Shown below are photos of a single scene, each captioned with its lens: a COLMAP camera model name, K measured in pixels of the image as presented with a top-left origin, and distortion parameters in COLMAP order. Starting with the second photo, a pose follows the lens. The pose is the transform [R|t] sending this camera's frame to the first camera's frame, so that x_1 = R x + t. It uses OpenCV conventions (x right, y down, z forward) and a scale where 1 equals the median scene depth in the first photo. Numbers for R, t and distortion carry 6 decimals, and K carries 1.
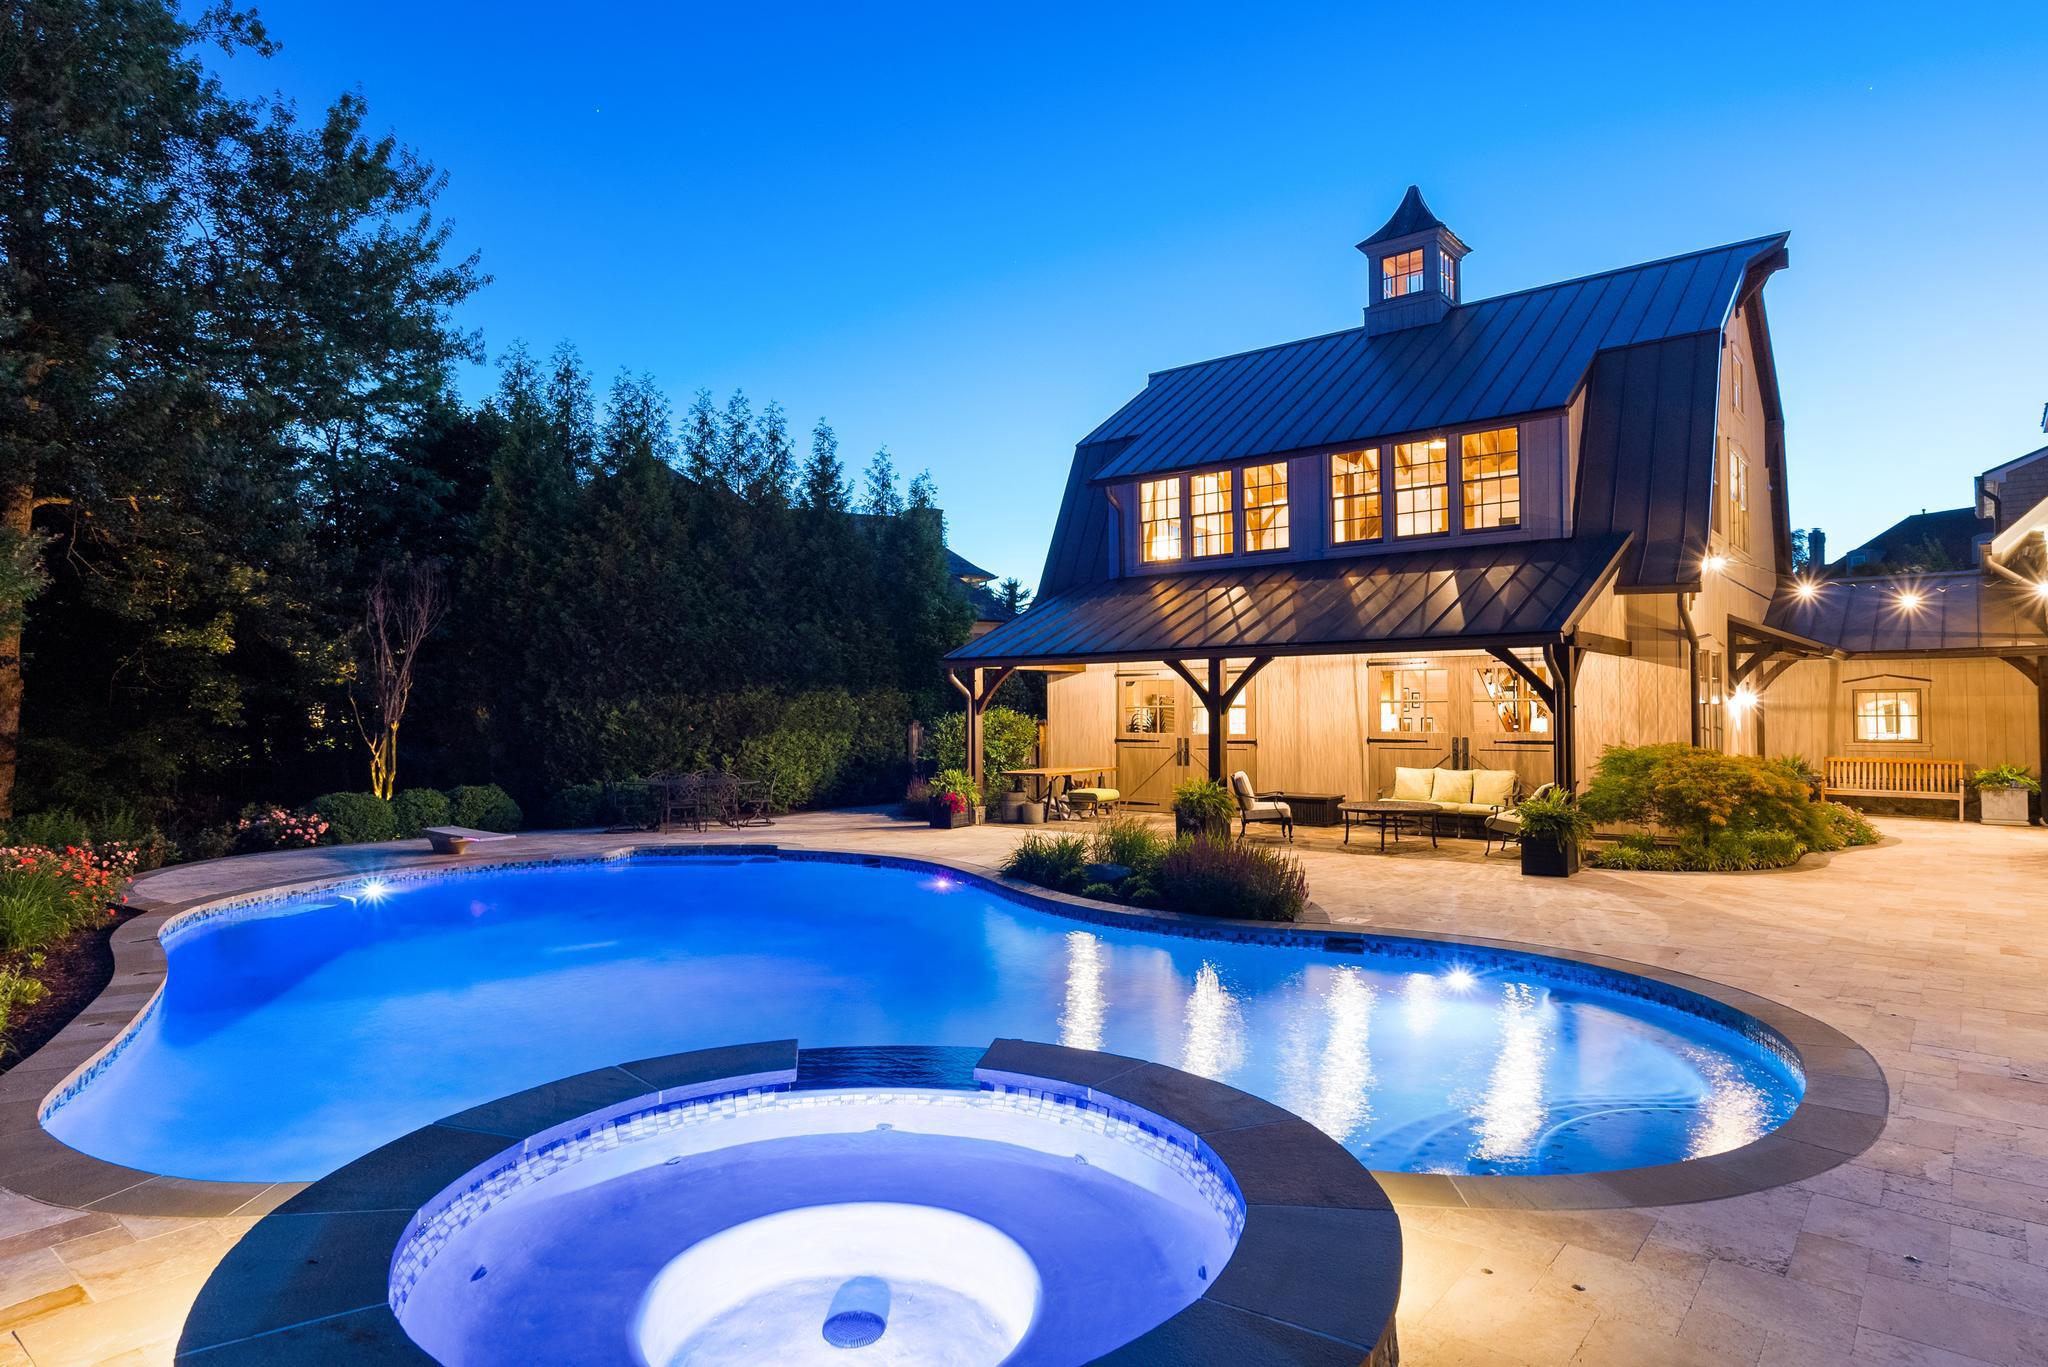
lens RADIAL K [[1173.3, 0, 1024.0], [0, 1173.3, 683.5], [0, 0, 1]] dist [-0.000933, -0.002189]
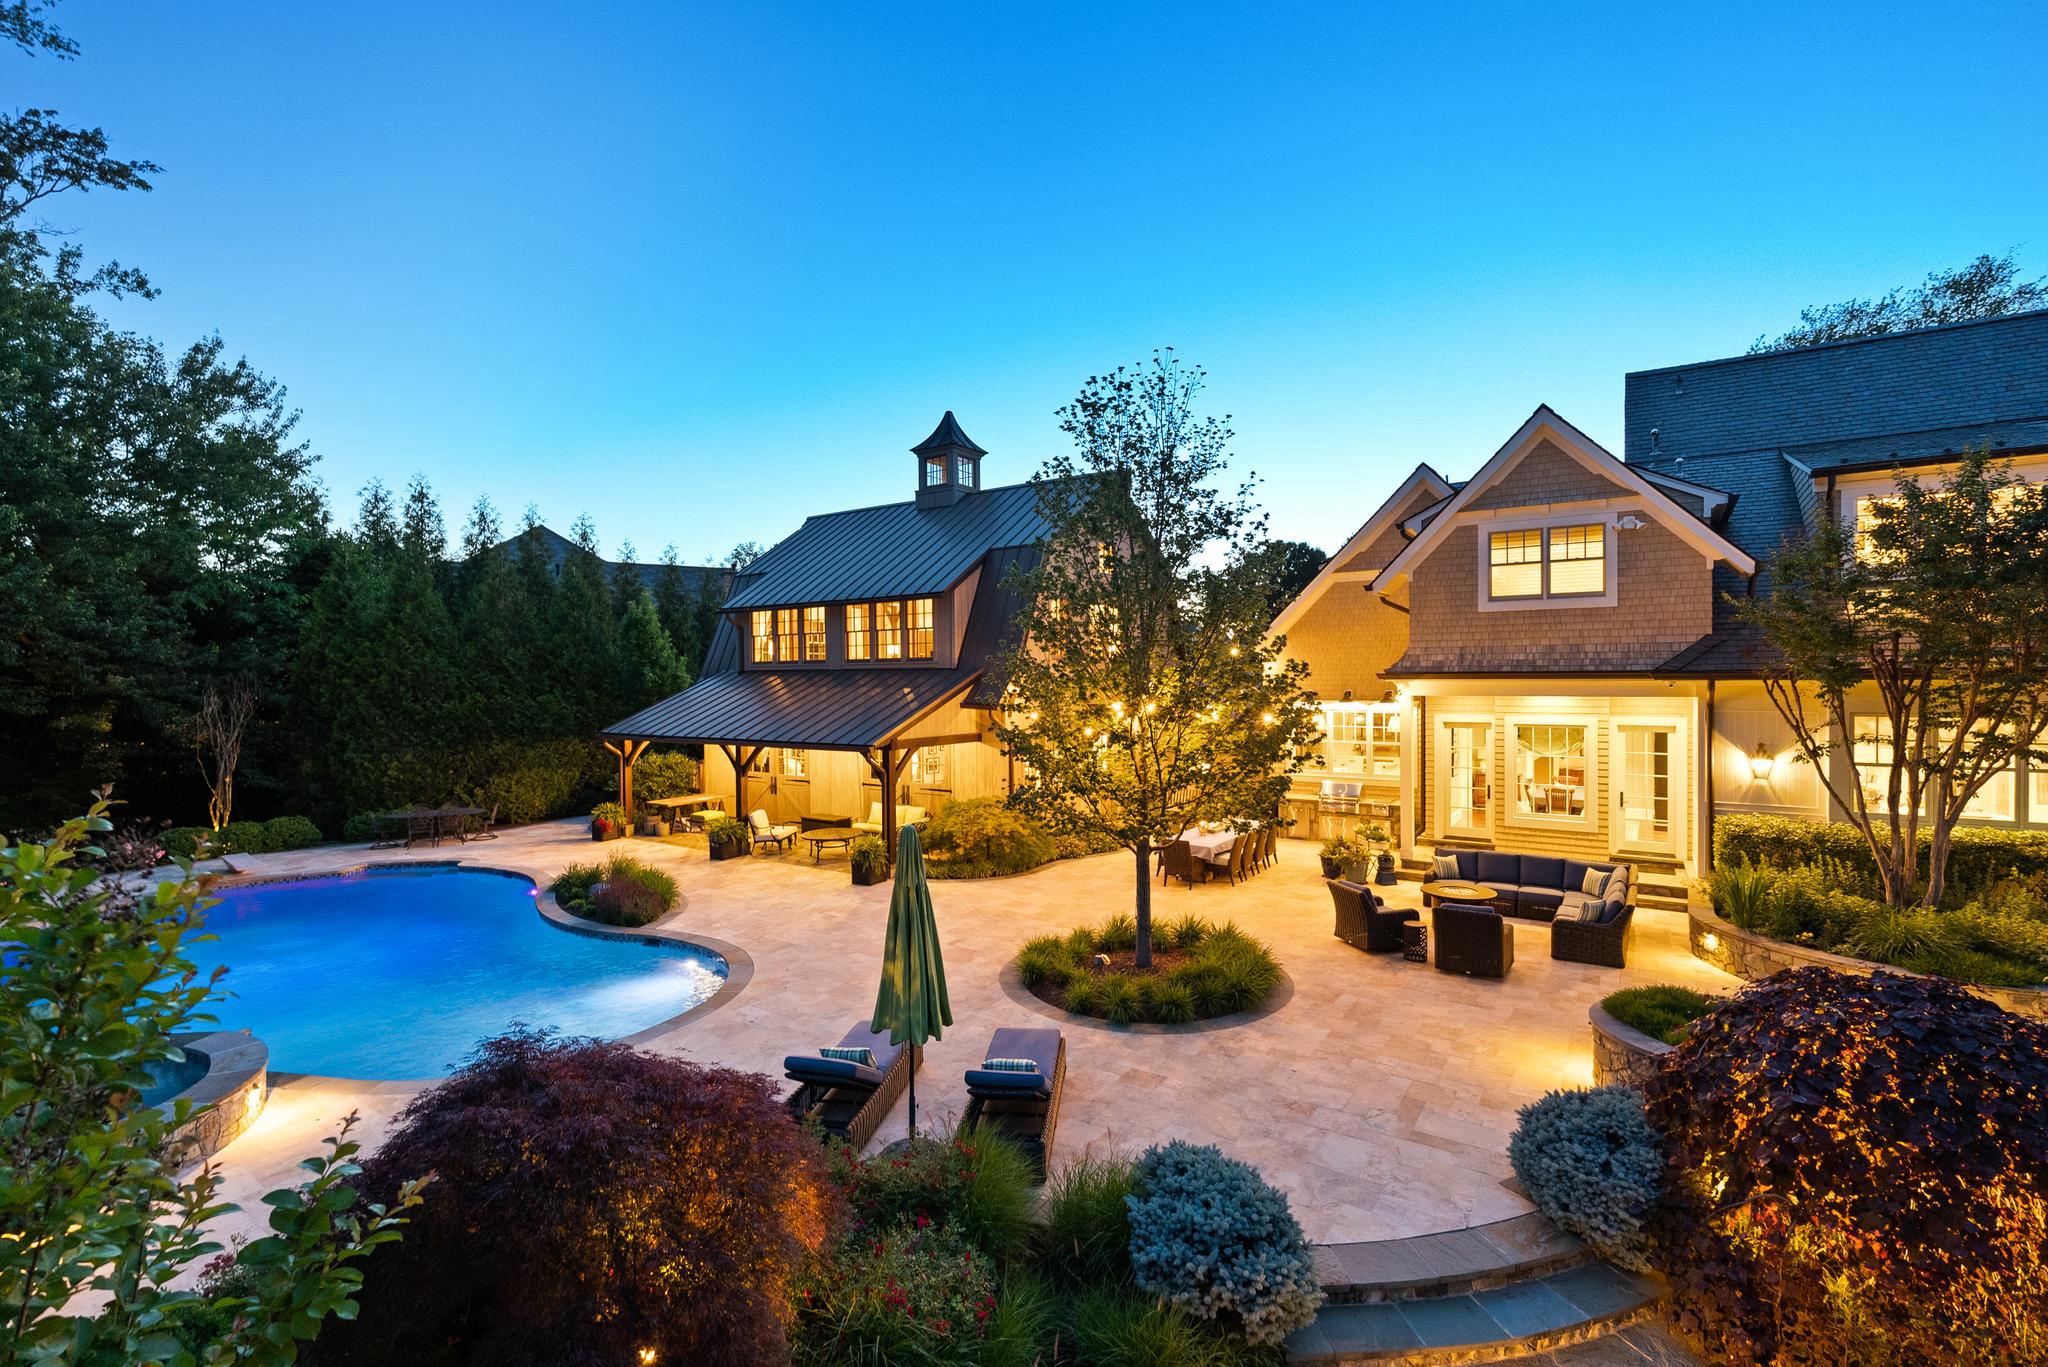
lens RADIAL K [[913.5, 0, 1030.9], [0, 913.5, 674.4], [0, 0, 1]] dist [-0.002632, 0.000145]
pose [[0.995825, -0.003369, 0.091225, 0.366962], [0.001284, 0.999737, 0.022904, -0.117638], [-0.091279, -0.022691, 0.995567, -0.244420]]
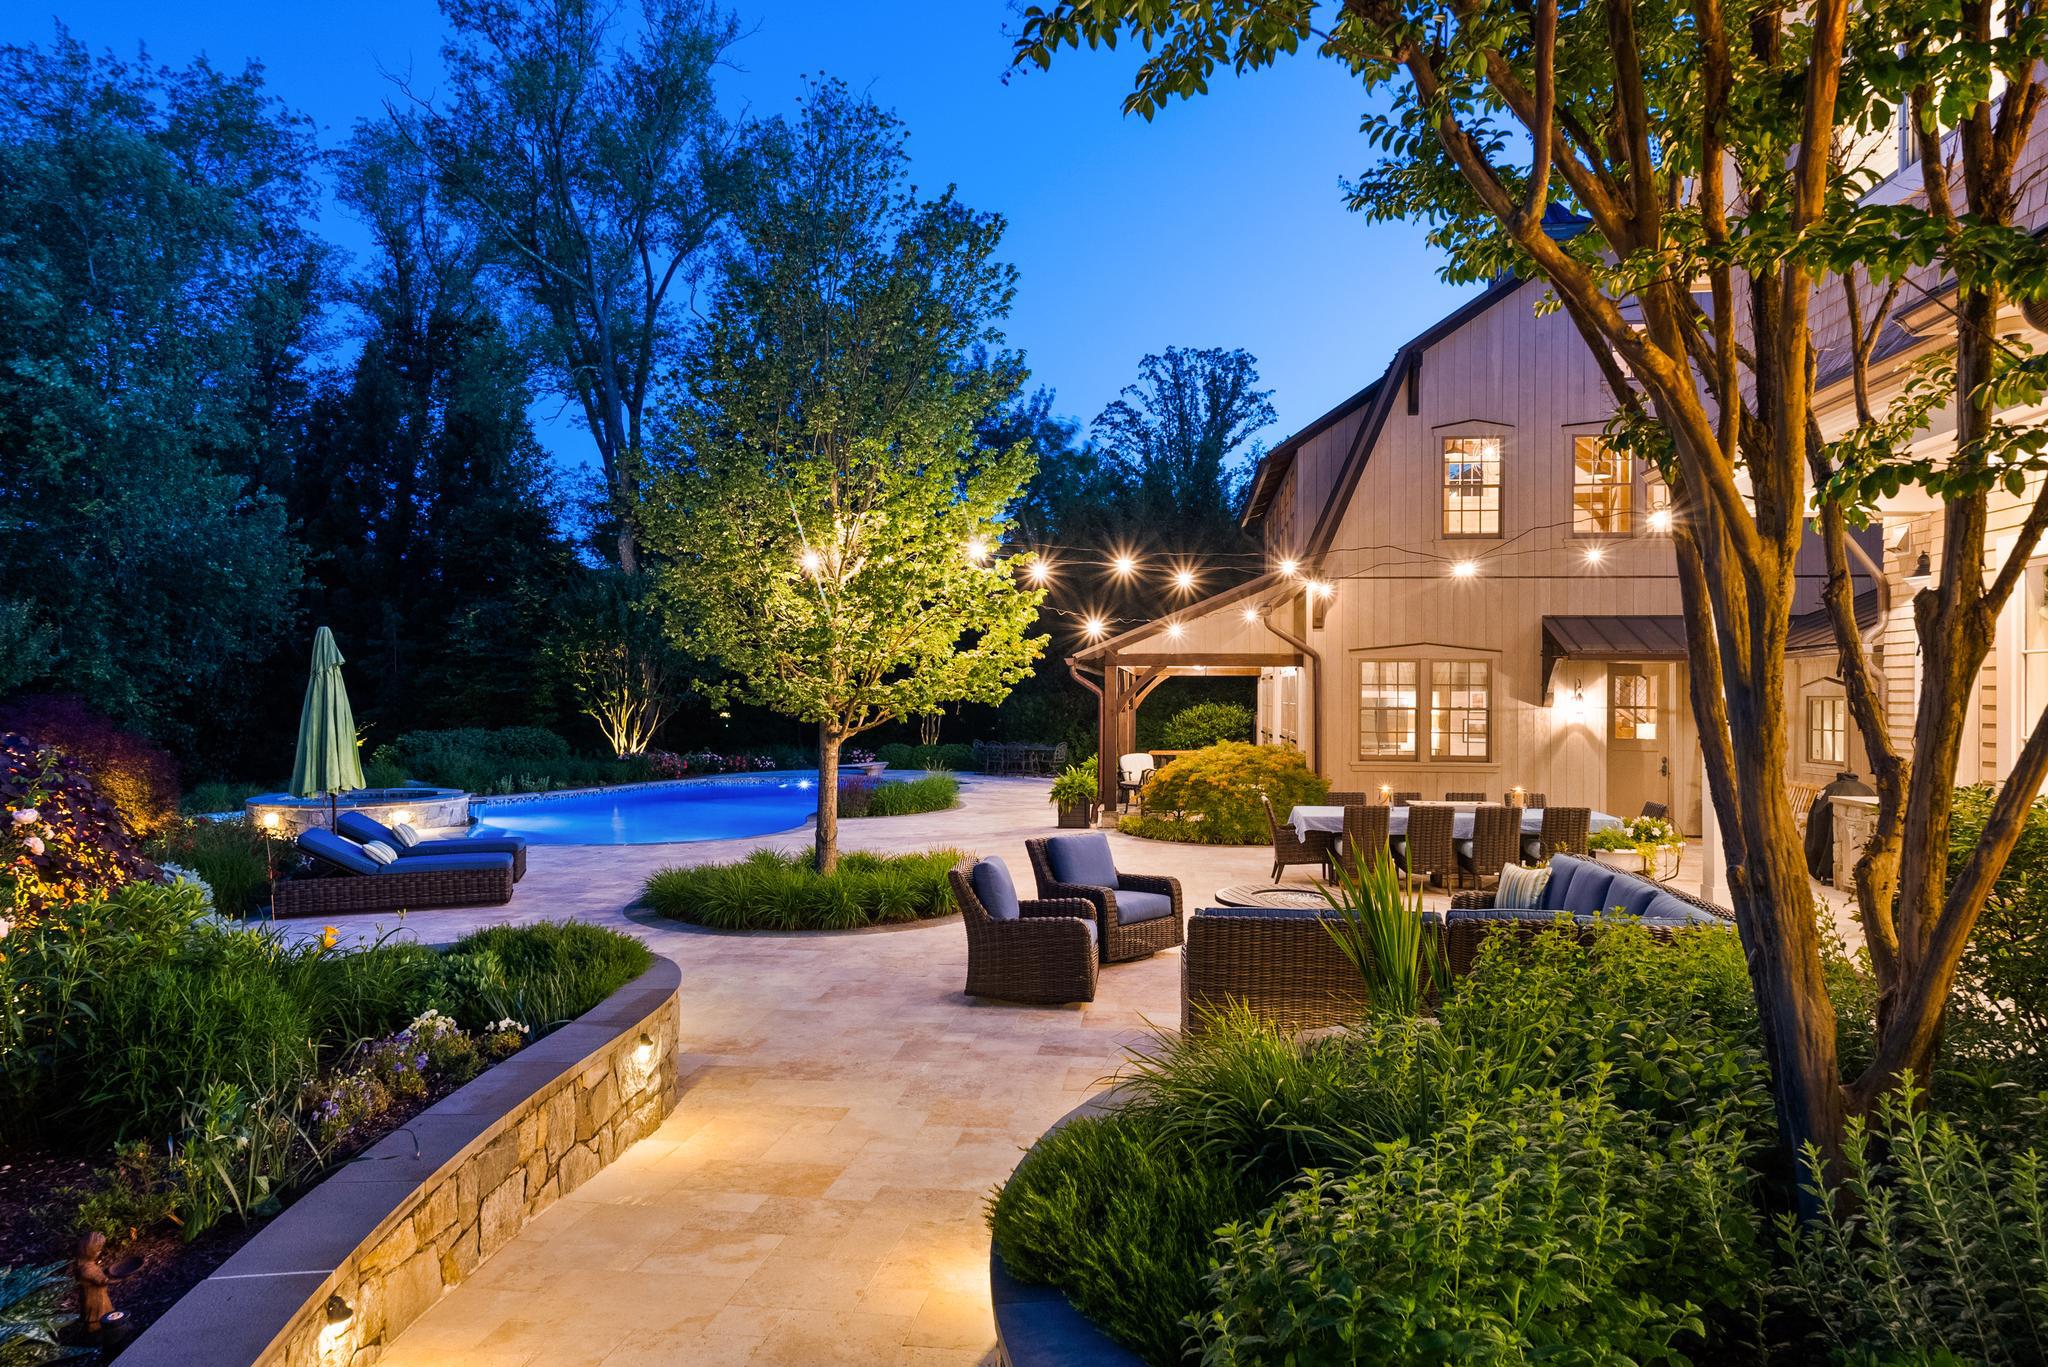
lens RADIAL K [[1226.4, 0, 1029.5], [0, 1226.4, 690.2], [0, 0, 1]] dist [0.002595, 0.000728]
pose [[0.540119, 0.003414, -0.841582, 1.078158], [0.013786, 0.999822, 0.012903, -0.016280], [0.841476, -0.018572, 0.539976, 0.102088]]
